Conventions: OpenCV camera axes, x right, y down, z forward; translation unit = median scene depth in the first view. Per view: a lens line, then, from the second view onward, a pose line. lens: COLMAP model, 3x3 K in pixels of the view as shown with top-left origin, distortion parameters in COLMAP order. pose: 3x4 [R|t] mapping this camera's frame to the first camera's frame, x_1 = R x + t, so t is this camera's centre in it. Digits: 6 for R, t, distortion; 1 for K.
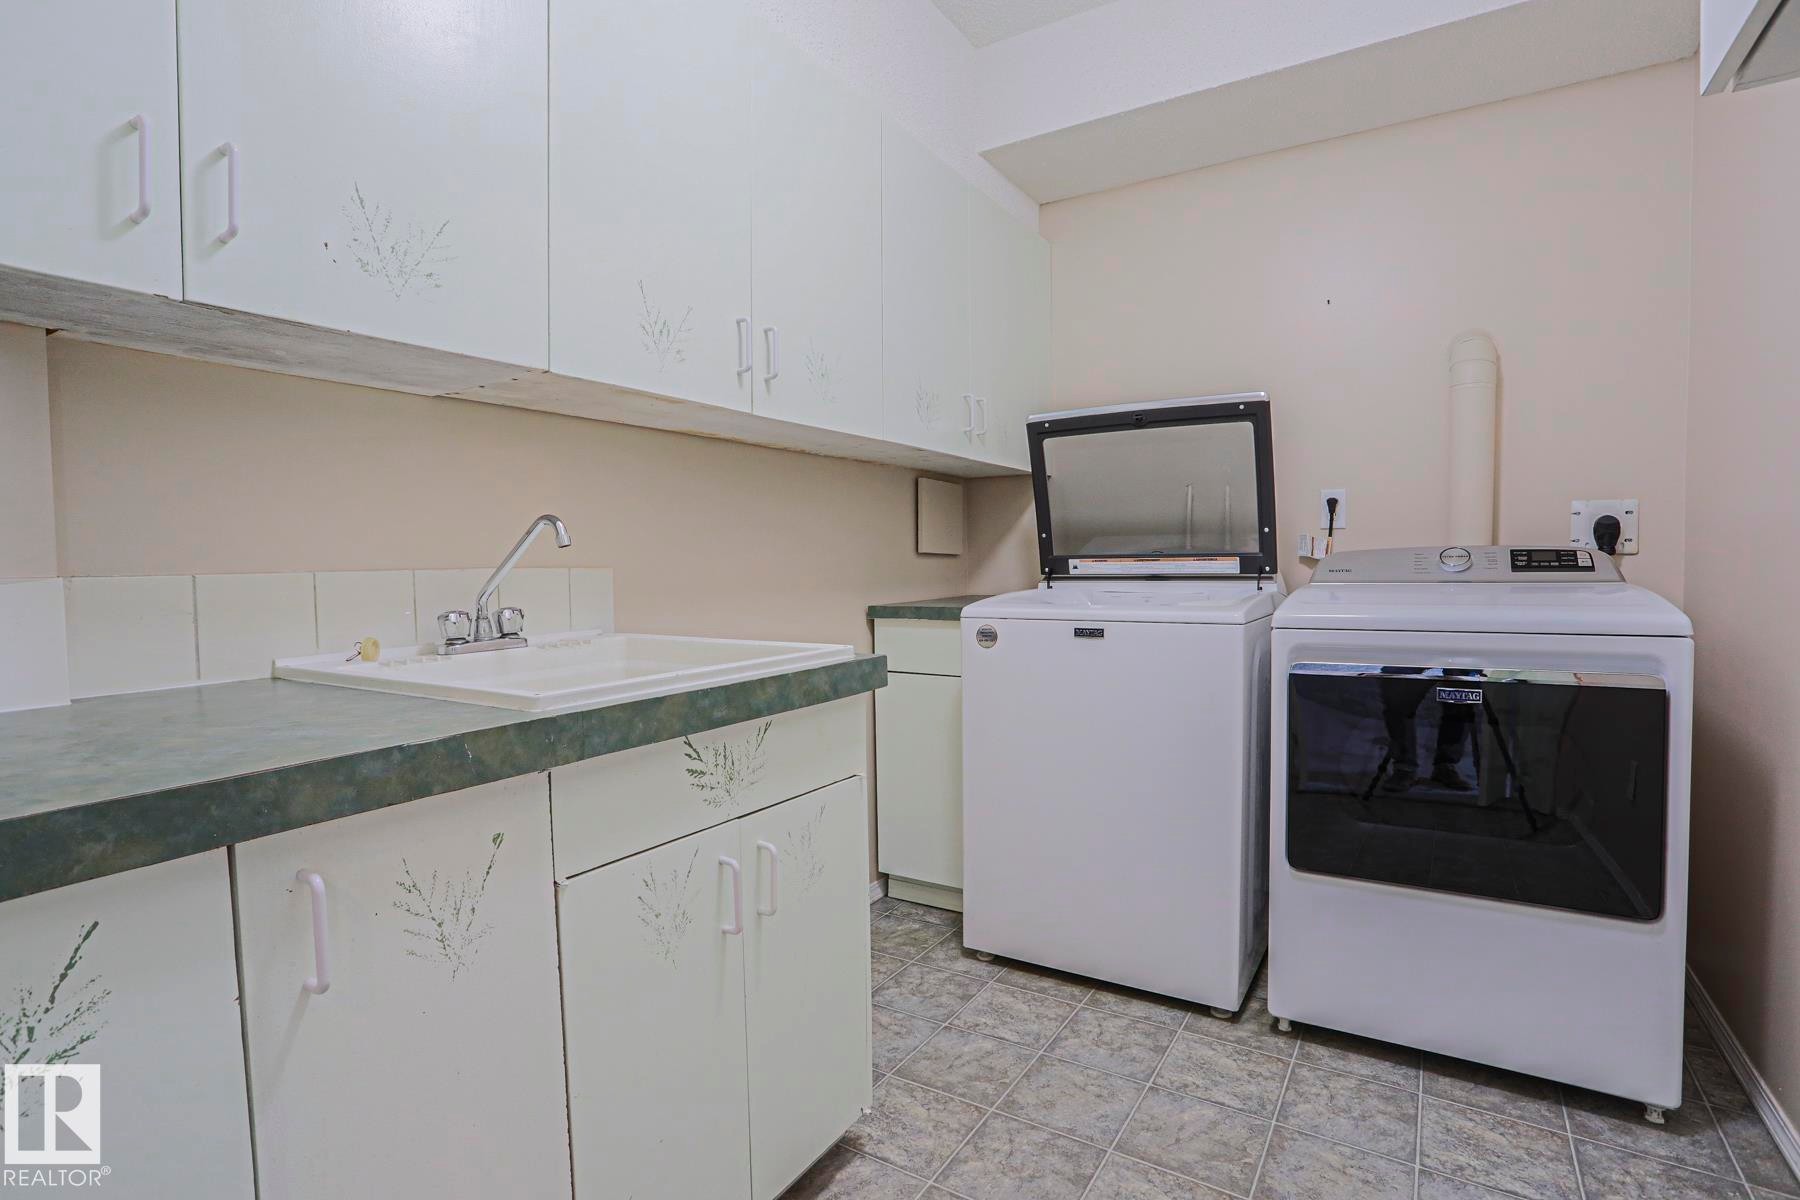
lens RADIAL K [[873.0, 0, 894.2], [0, 873.0, 599.2], [0, 0, 1]] dist [-0.080689, 0.037267]
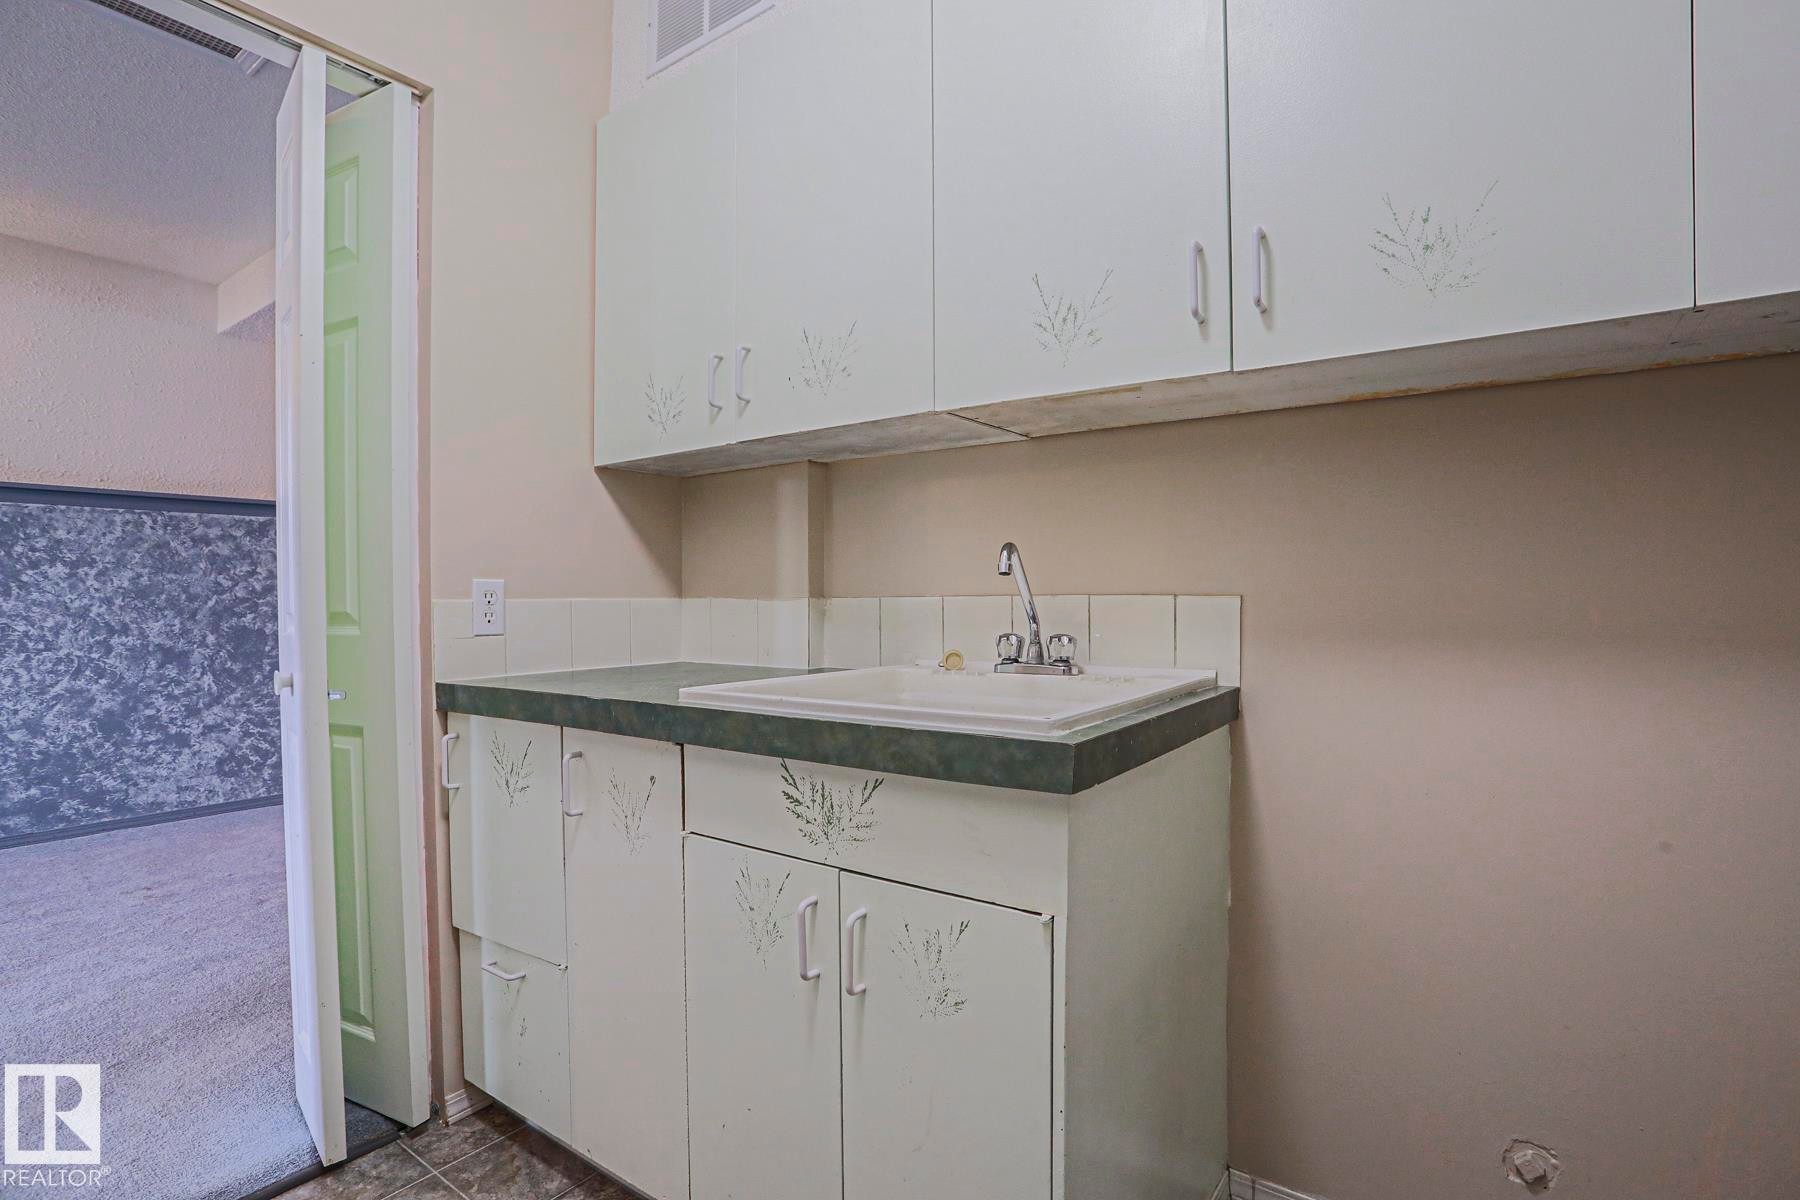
lens RADIAL K [[873.0, 0, 894.2], [0, 873.0, 599.2], [0, 0, 1]] dist [-0.080689, 0.037267]
pose [[-0.062563, 0.015221, -0.997925, 0.763641], [-0.036840, 0.999167, 0.017549, -0.055436], [0.997361, 0.037862, -0.061950, 1.148072]]
